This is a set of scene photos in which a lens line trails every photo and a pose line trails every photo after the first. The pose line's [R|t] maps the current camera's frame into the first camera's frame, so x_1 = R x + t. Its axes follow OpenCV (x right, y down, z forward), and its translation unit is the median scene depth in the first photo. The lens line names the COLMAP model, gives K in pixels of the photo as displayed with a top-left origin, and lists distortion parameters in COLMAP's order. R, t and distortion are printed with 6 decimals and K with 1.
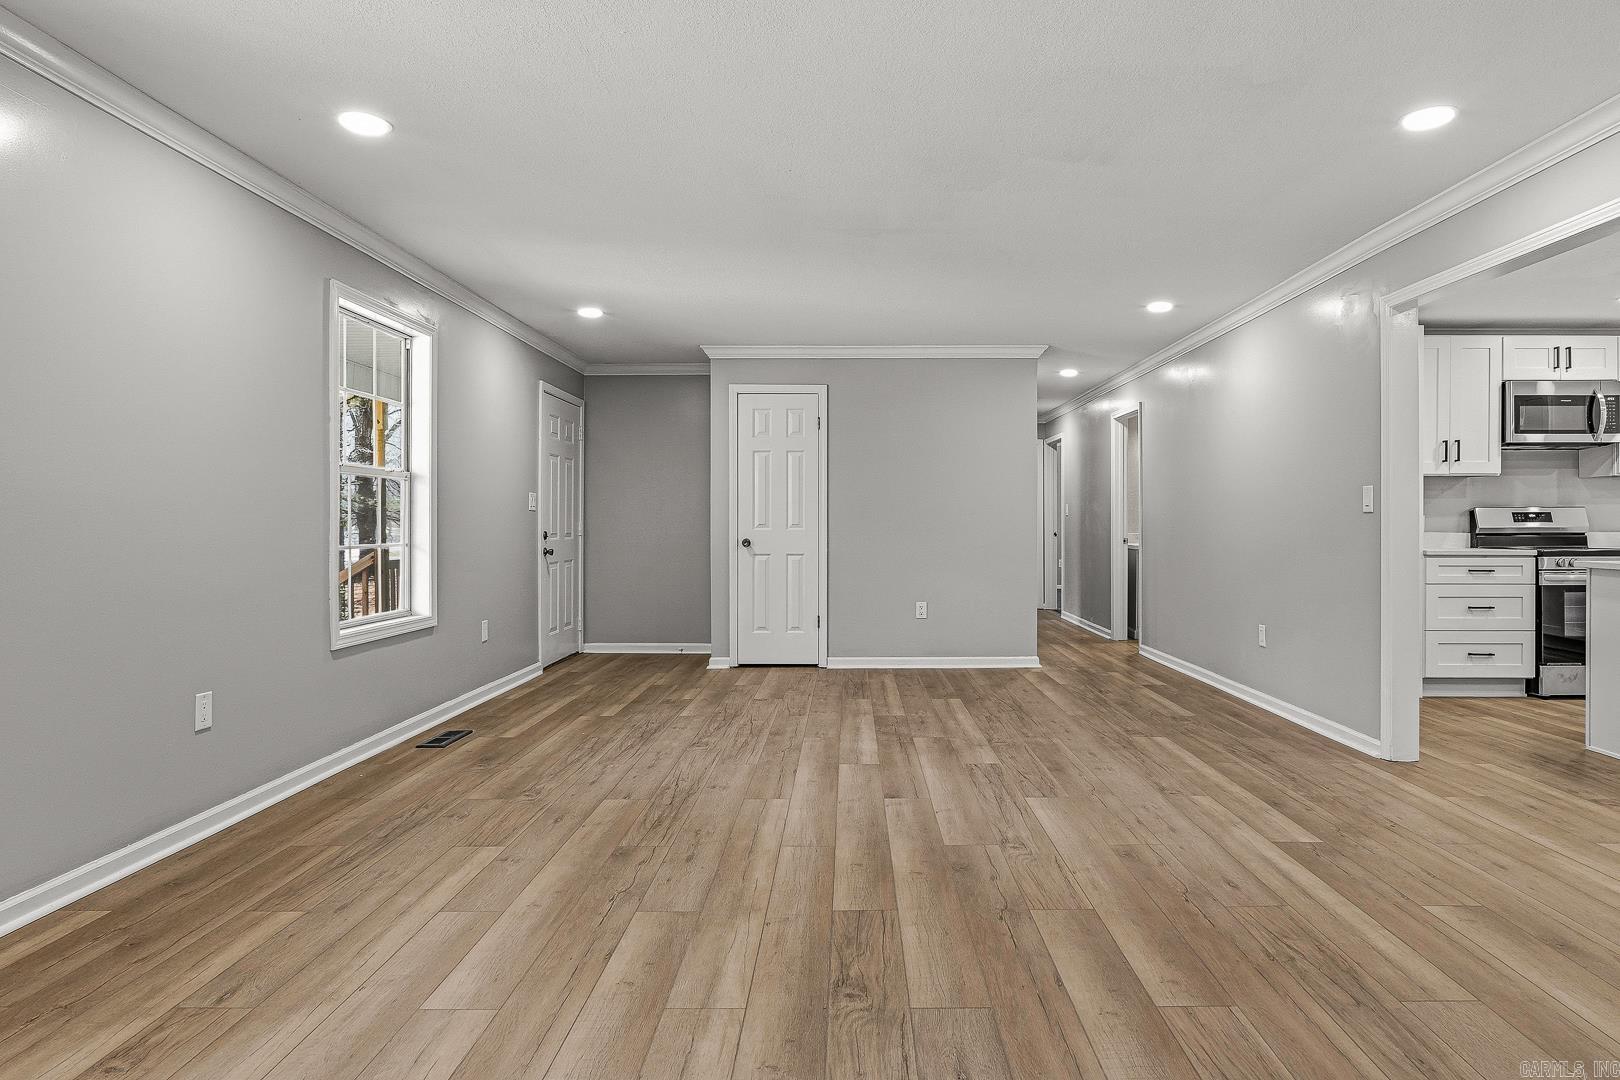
lens RADIAL K [[916.1, 0, 840.9], [0, 916.1, 530.1], [0, 0, 1]] dist [-0.004899, -0.000948]
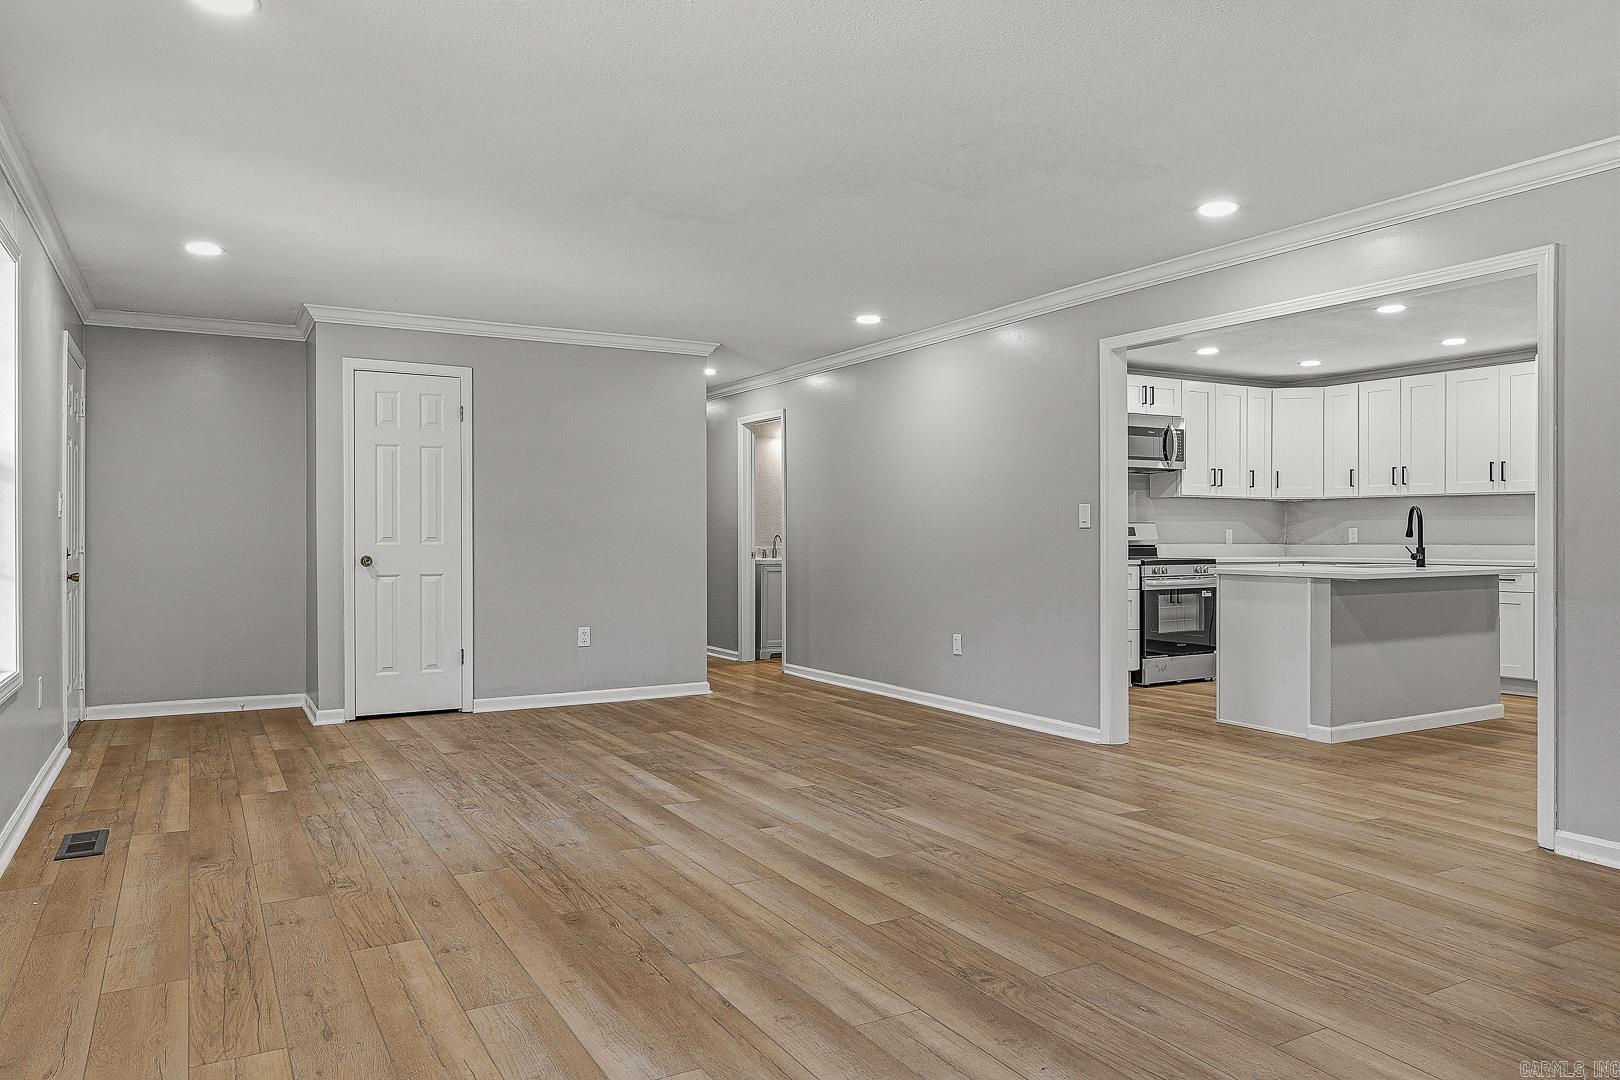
lens RADIAL K [[1098.7, 0, 810.0], [0, 1098.7, 540.0], [0, 0, 1]] dist [-0.001001, 0.002286]
pose [[0.867875, -0.001043, 0.496782, -0.391395], [0.002245, 0.999996, -0.001822, -0.002415], [-0.496778, 0.002697, 0.867874, -0.007911]]
